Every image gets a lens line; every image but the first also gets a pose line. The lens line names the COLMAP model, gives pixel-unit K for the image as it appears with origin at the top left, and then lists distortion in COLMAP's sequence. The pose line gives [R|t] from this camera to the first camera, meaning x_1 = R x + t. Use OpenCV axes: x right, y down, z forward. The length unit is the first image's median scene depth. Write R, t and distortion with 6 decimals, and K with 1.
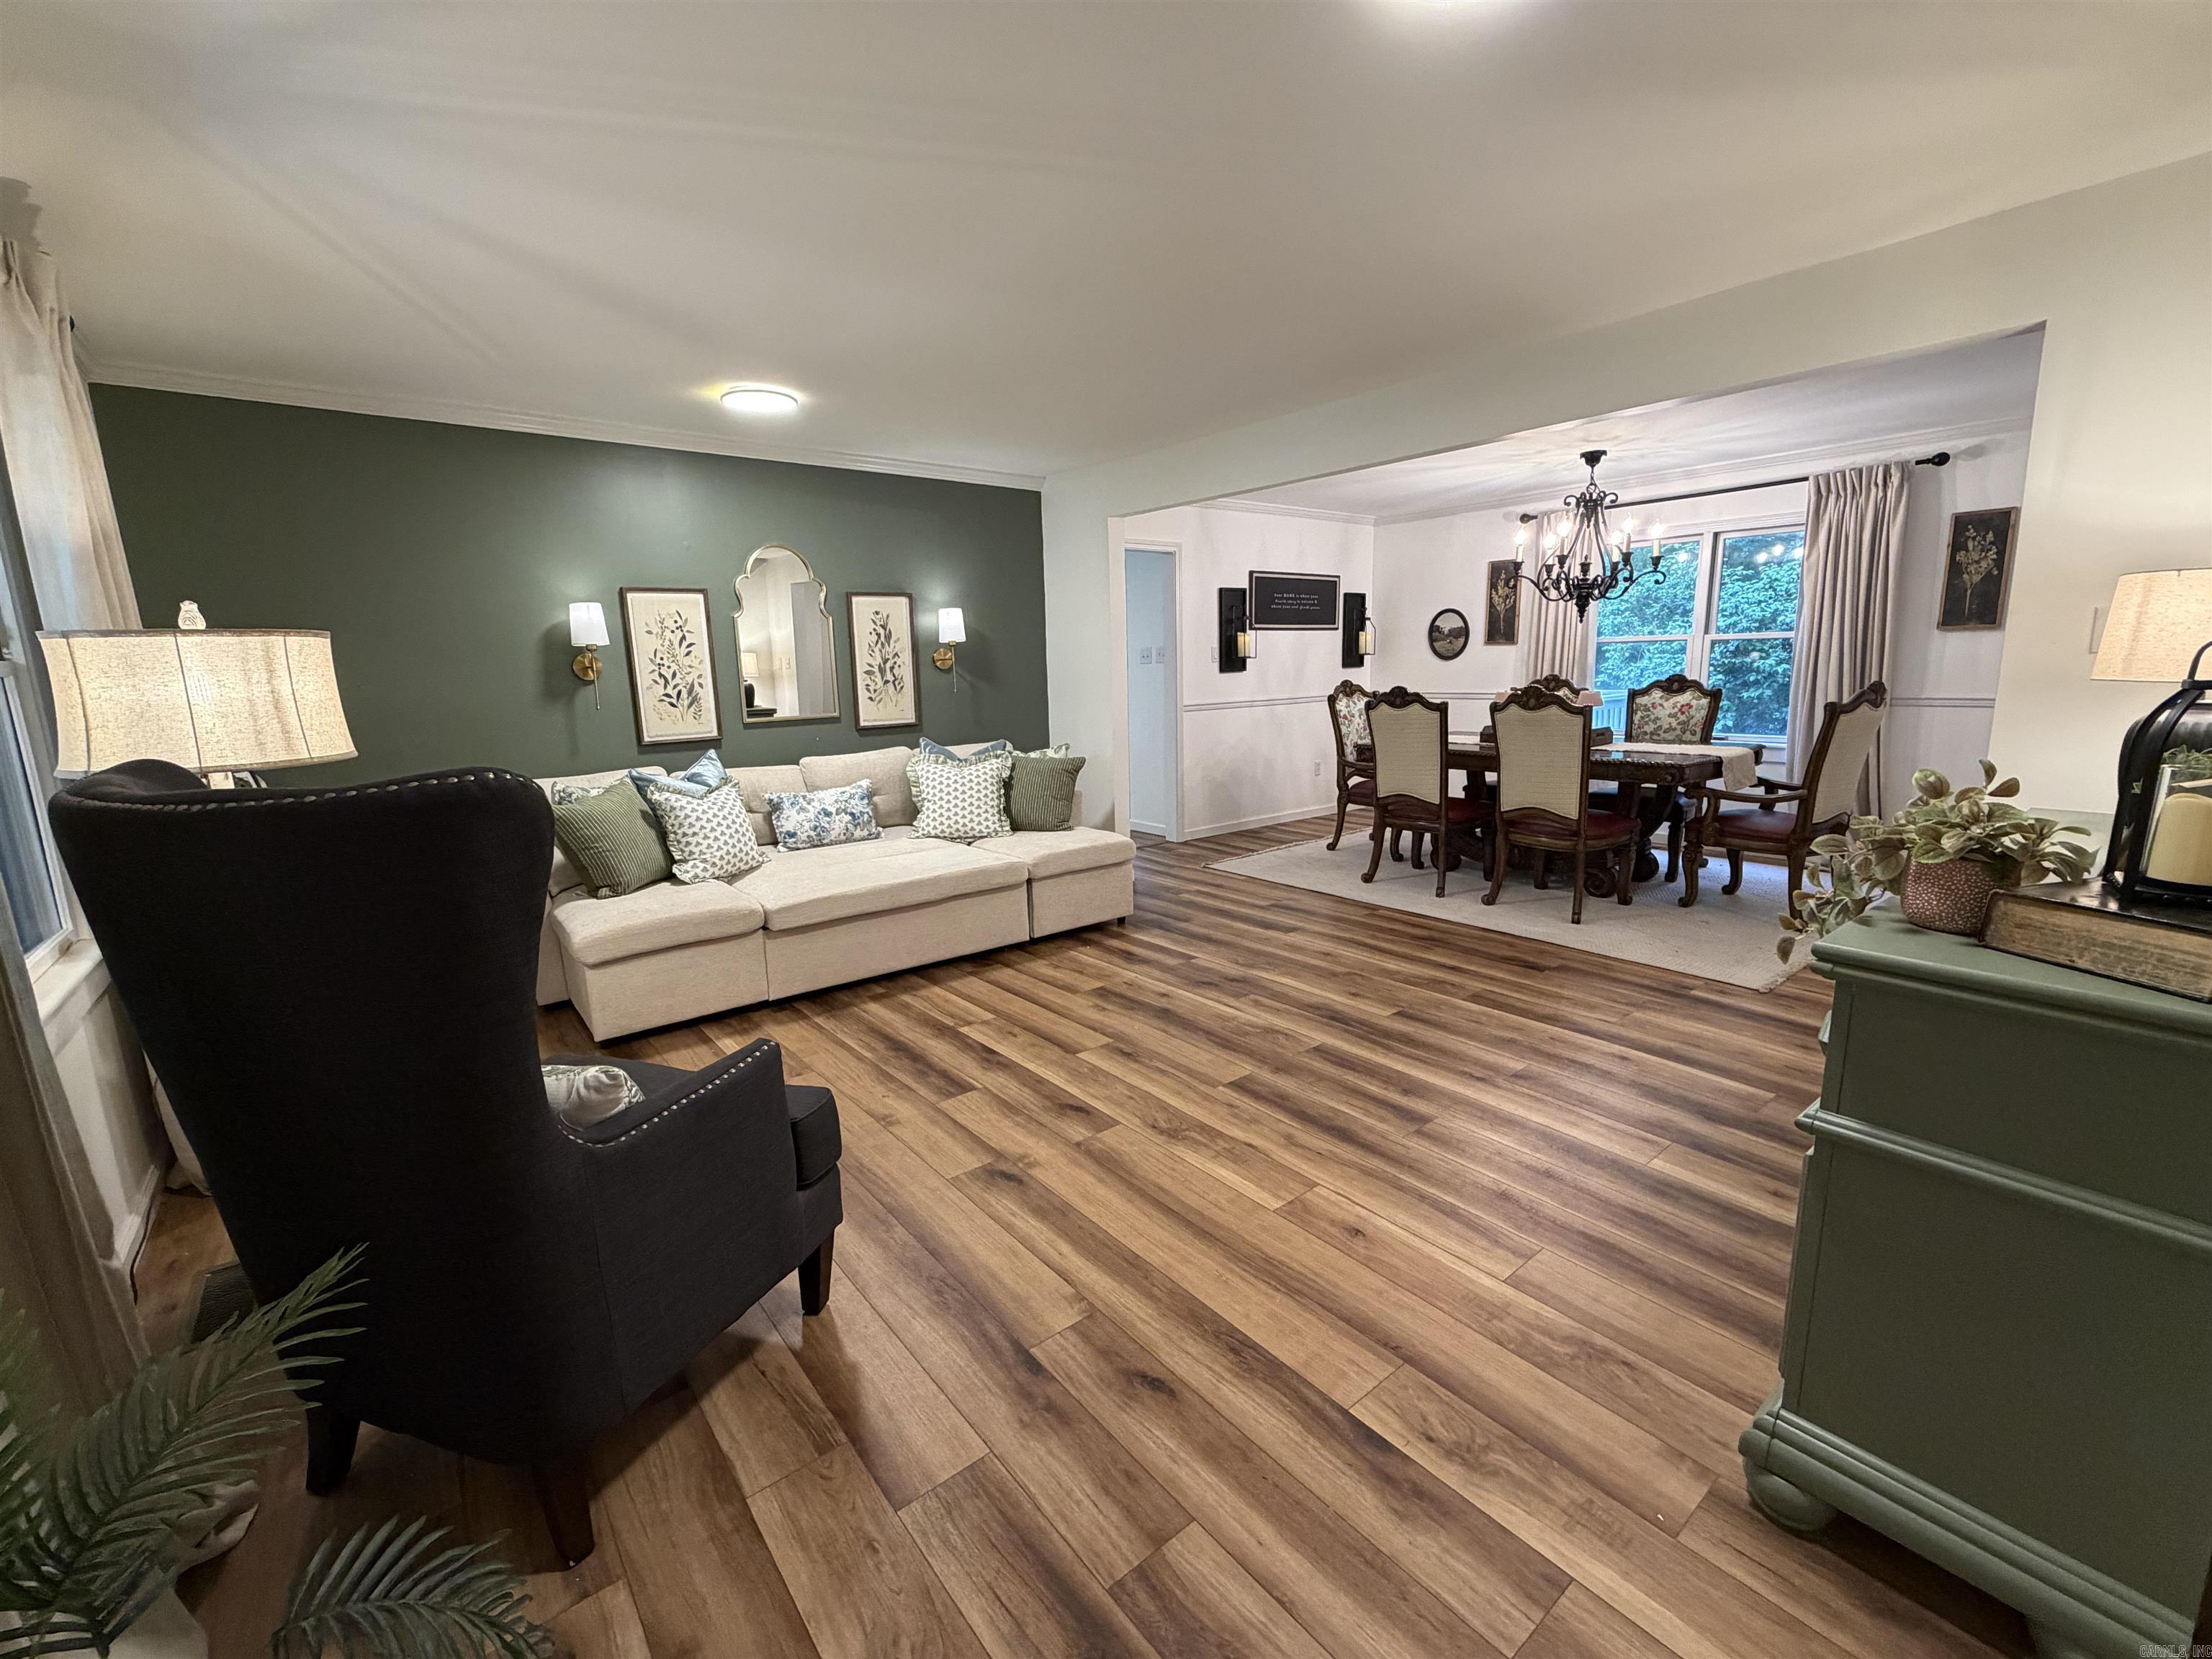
lens RADIAL K [[933.8, 0, 1106.0], [0, 933.8, 829.5], [0, 0, 1]] dist [-0.001009, -0.000447]
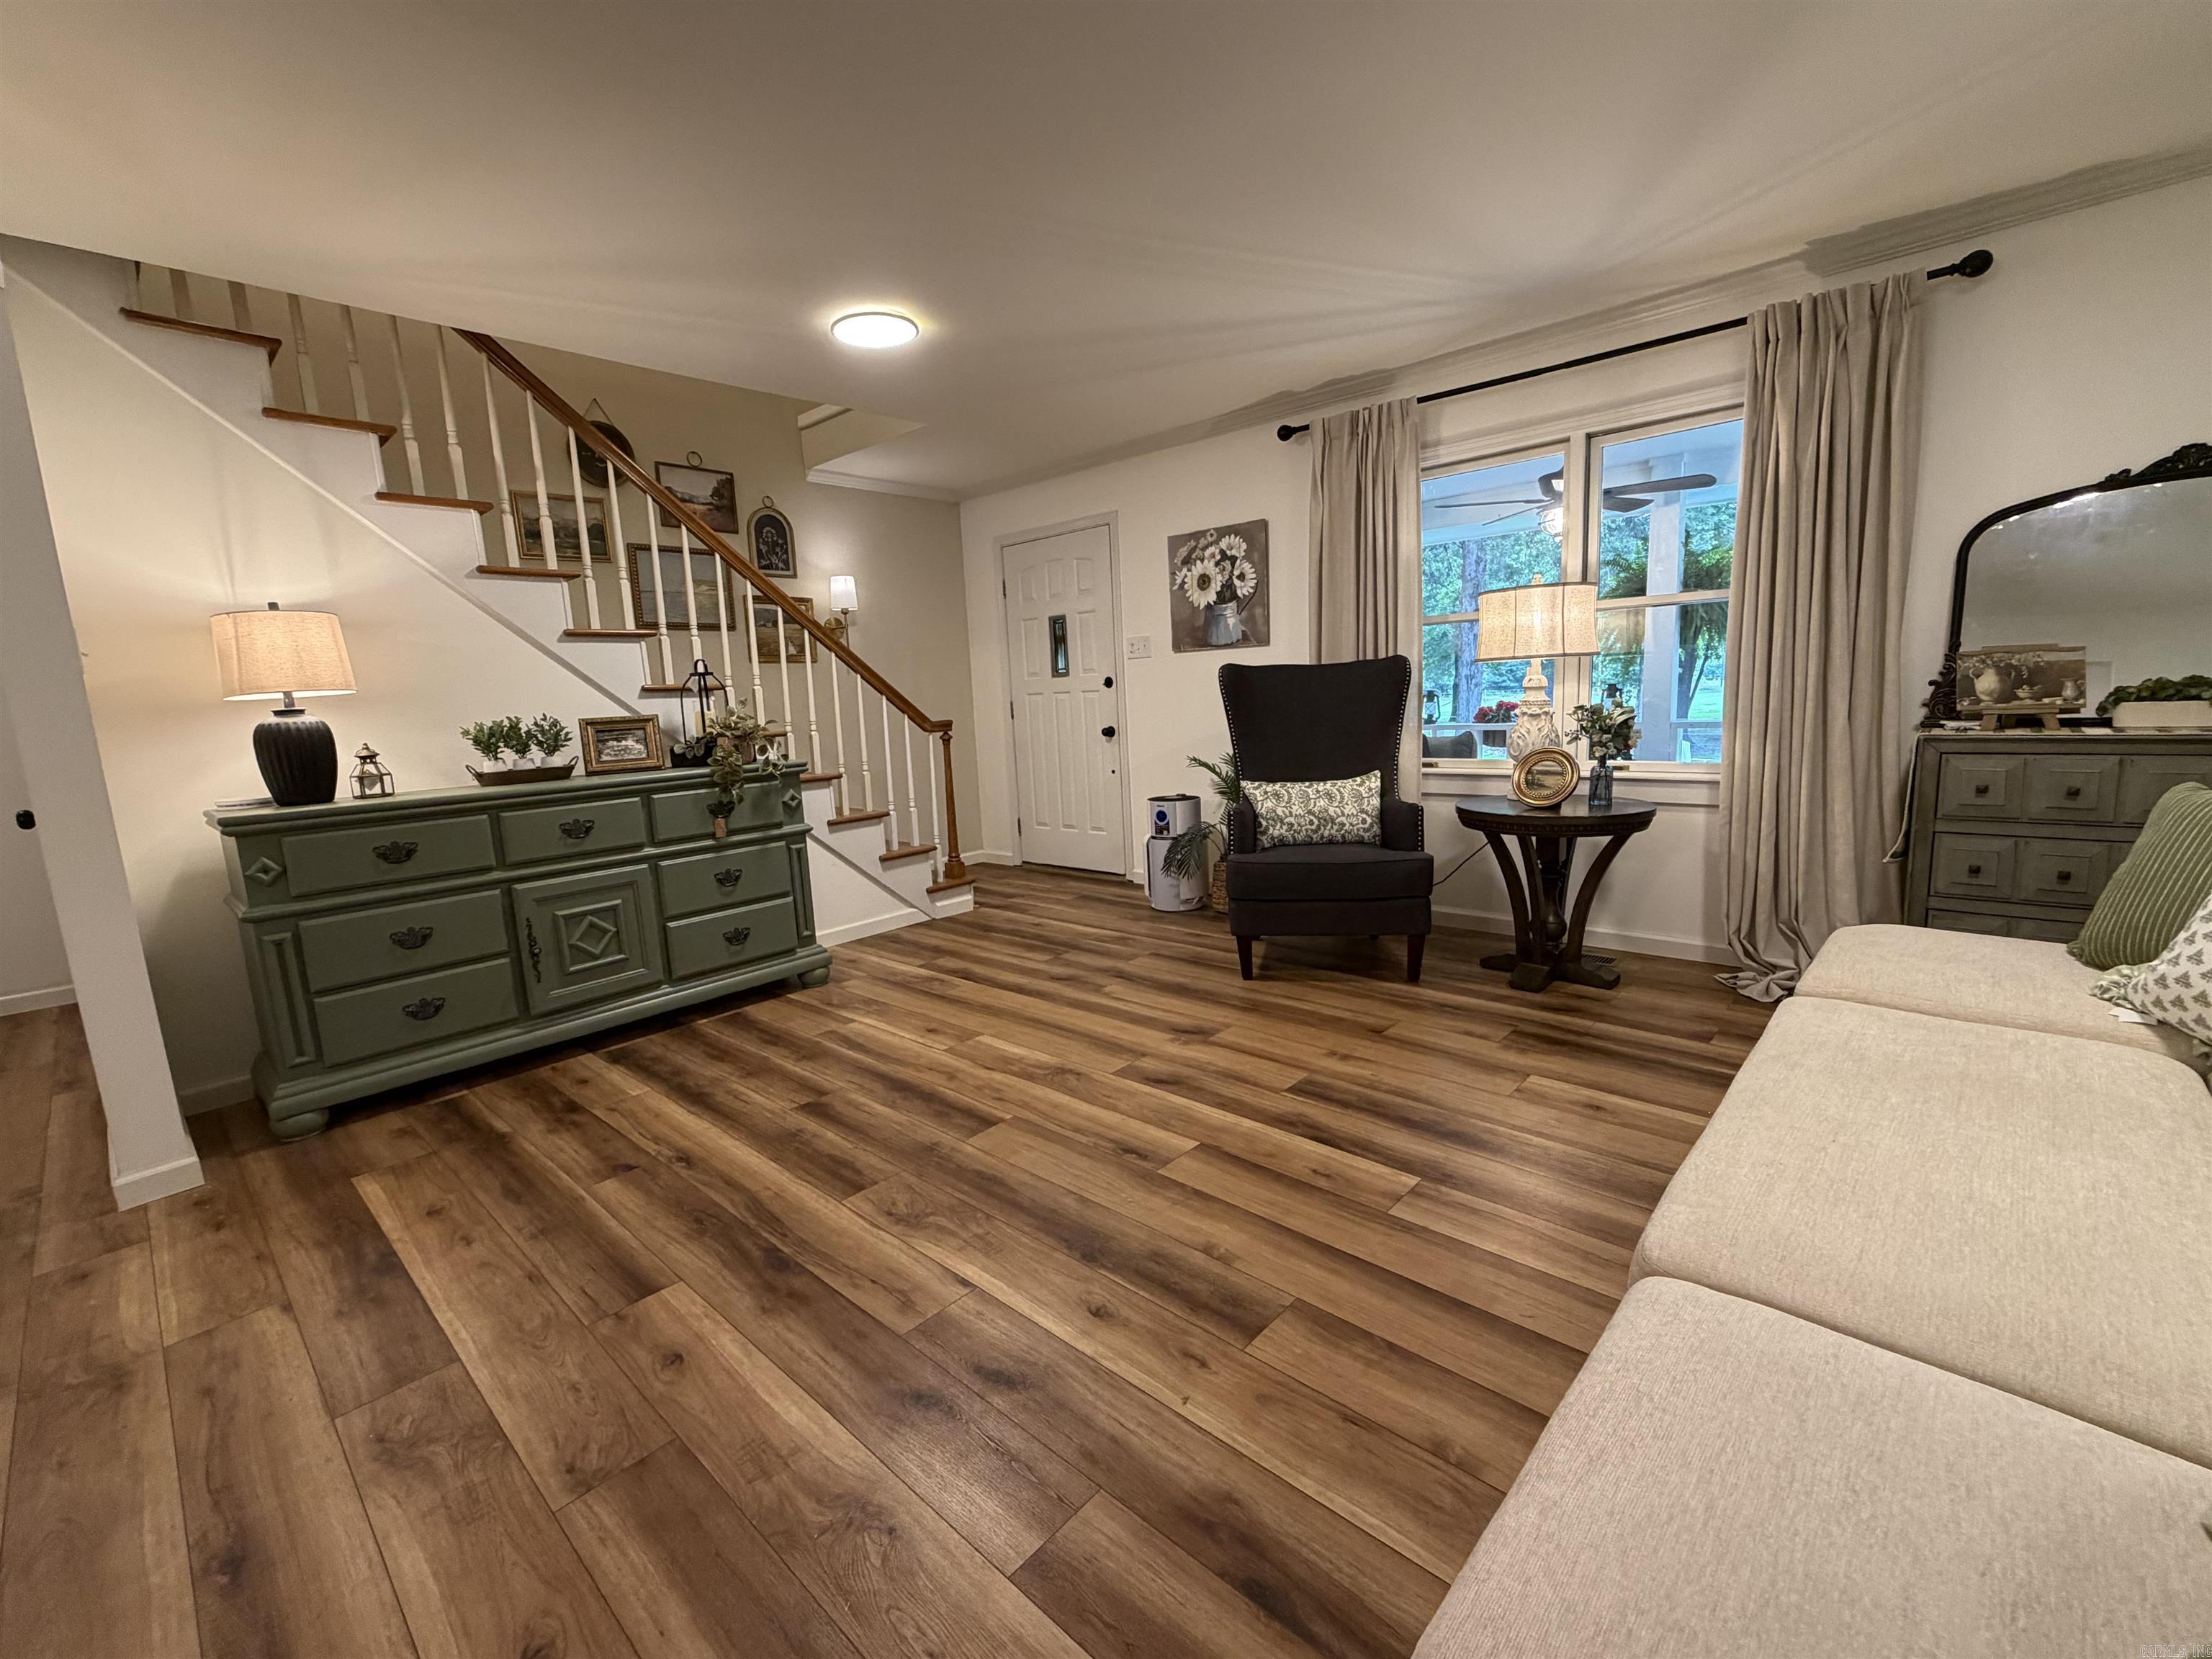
lens RADIAL K [[933.8, 0, 1106.0], [0, 933.8, 829.5], [0, 0, 1]] dist [-0.001009, -0.000447]
pose [[-0.986118, 0.091661, -0.138455, 0.123392], [0.042395, 0.945179, 0.323790, -0.239012], [0.160544, 0.313425, -0.935943, 1.665137]]
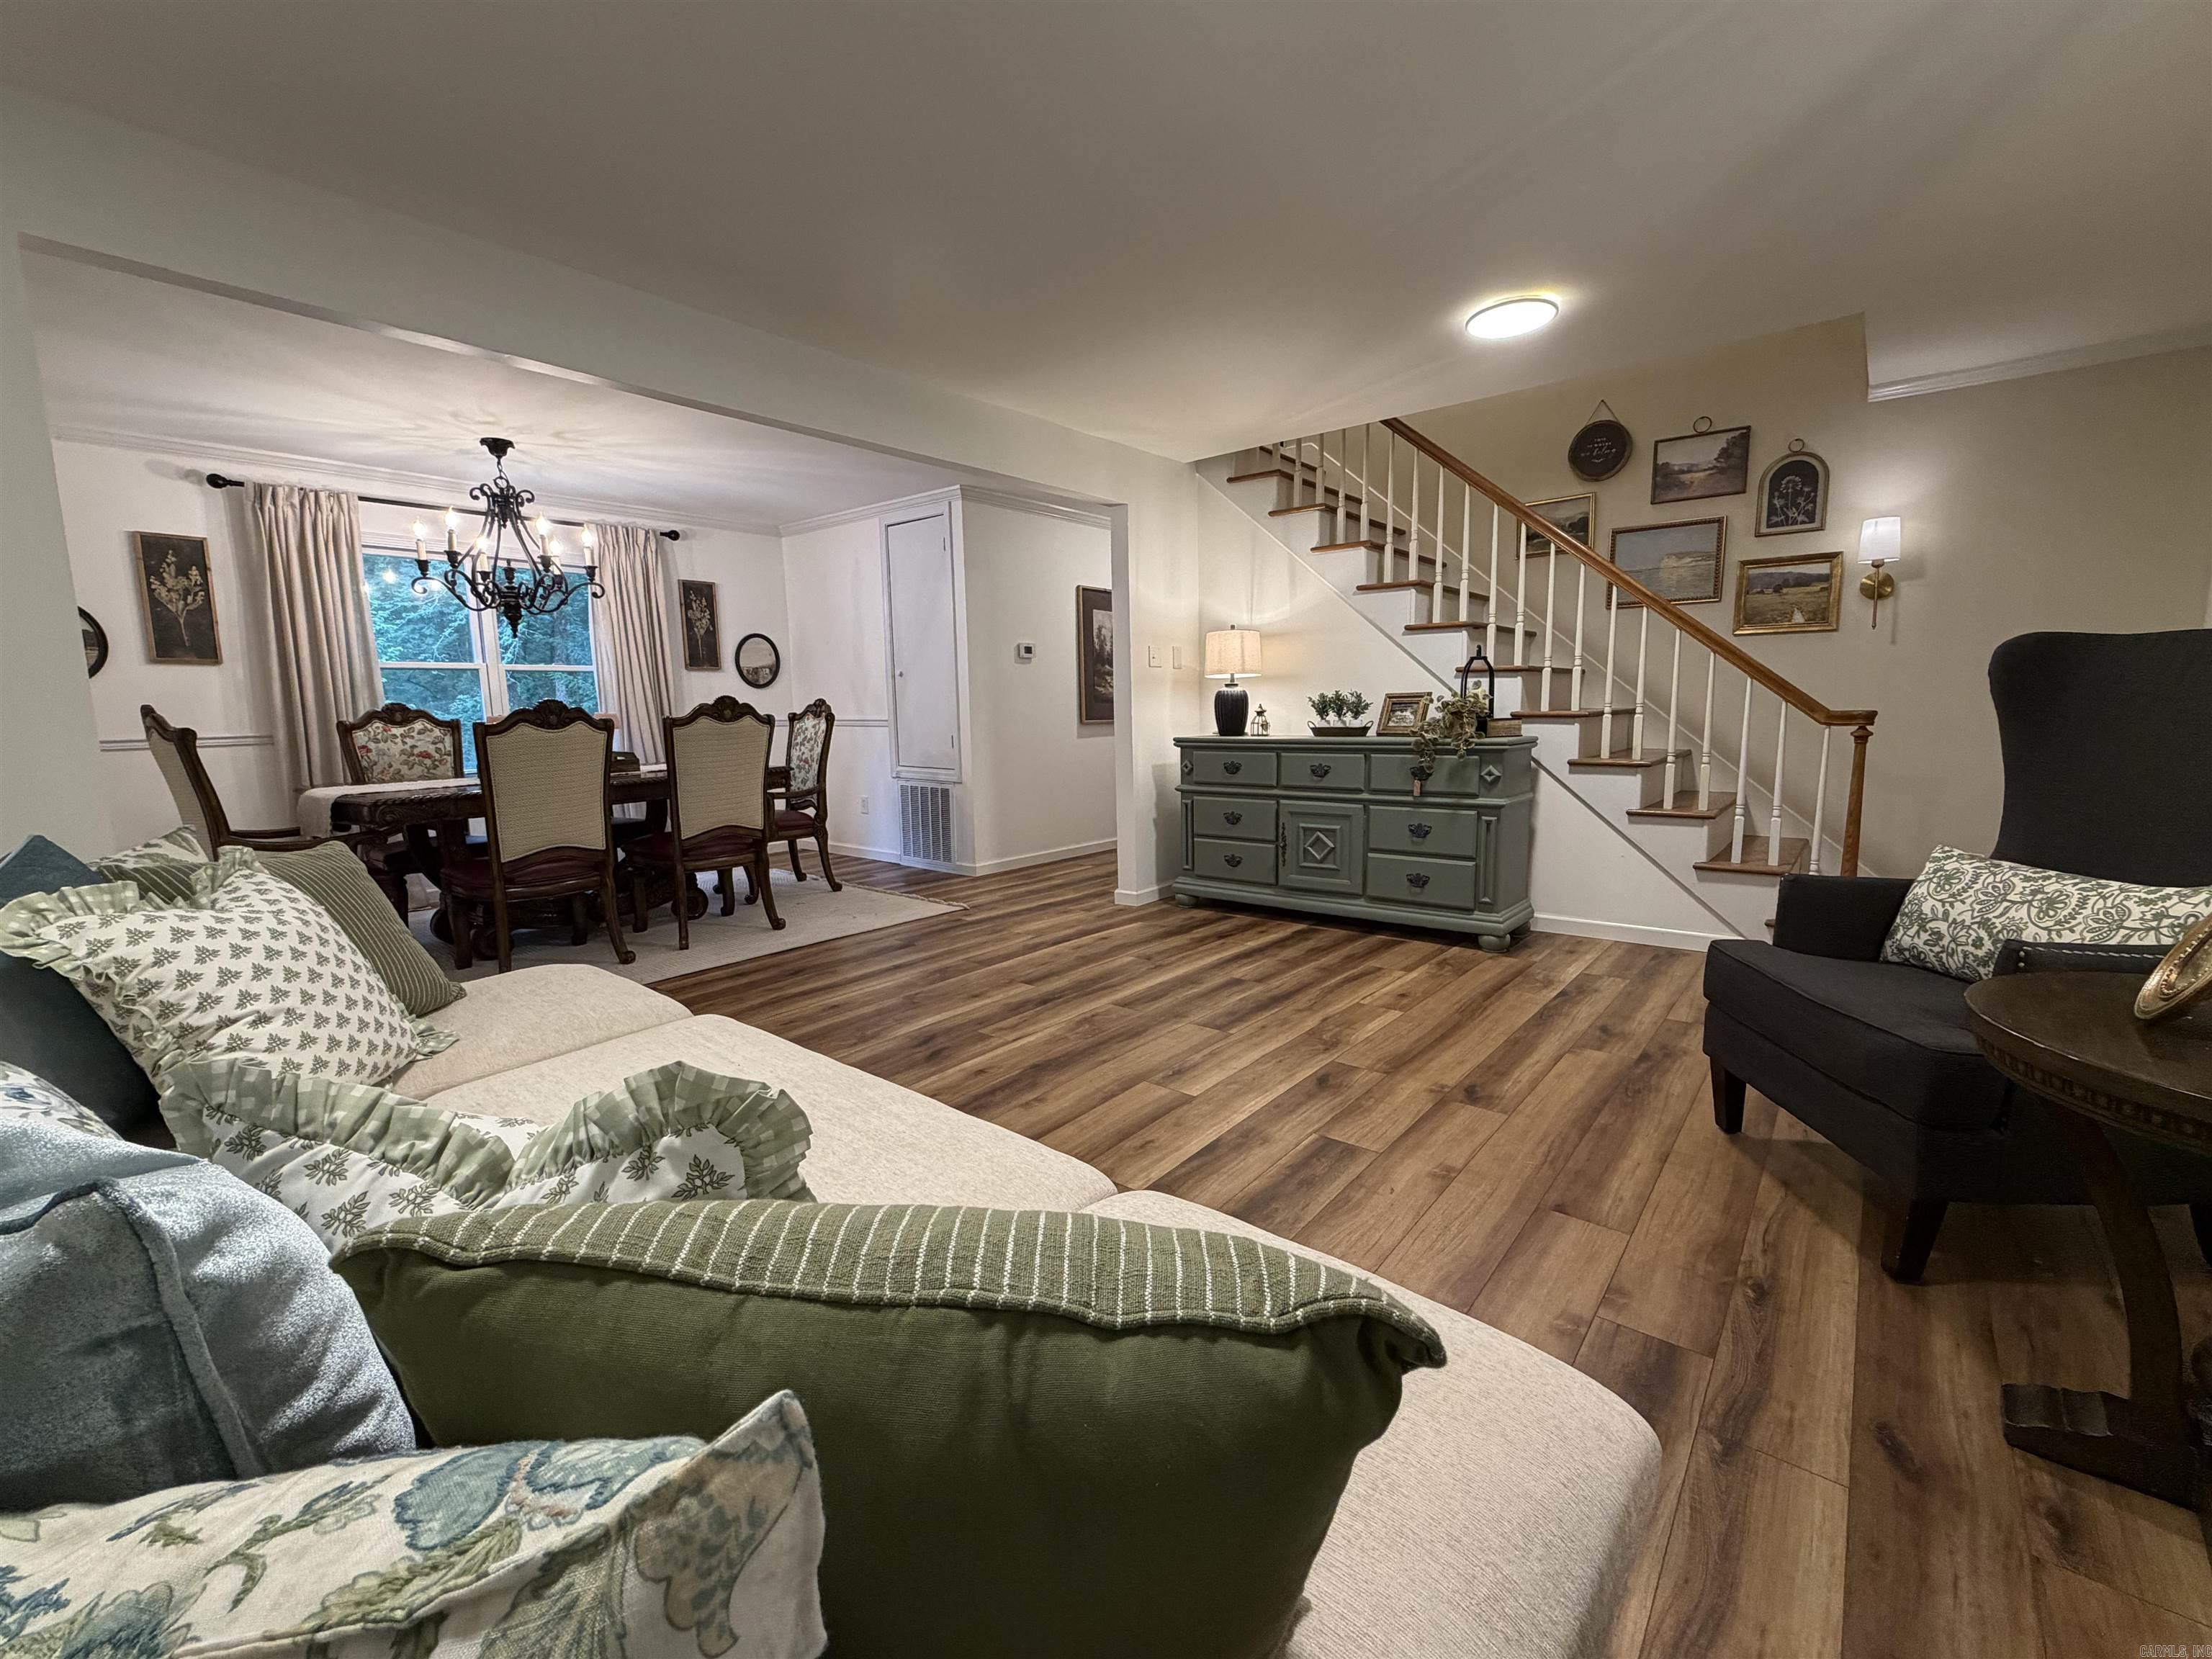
lens RADIAL K [[933.8, 0, 1106.0], [0, 933.8, 829.5], [0, 0, 1]] dist [-0.001009, -0.000447]
pose [[-0.202704, -0.104409, 0.973658, -0.821372], [0.198027, 0.969386, 0.145178, -0.123574], [-0.959008, 0.222238, -0.175823, 1.218956]]
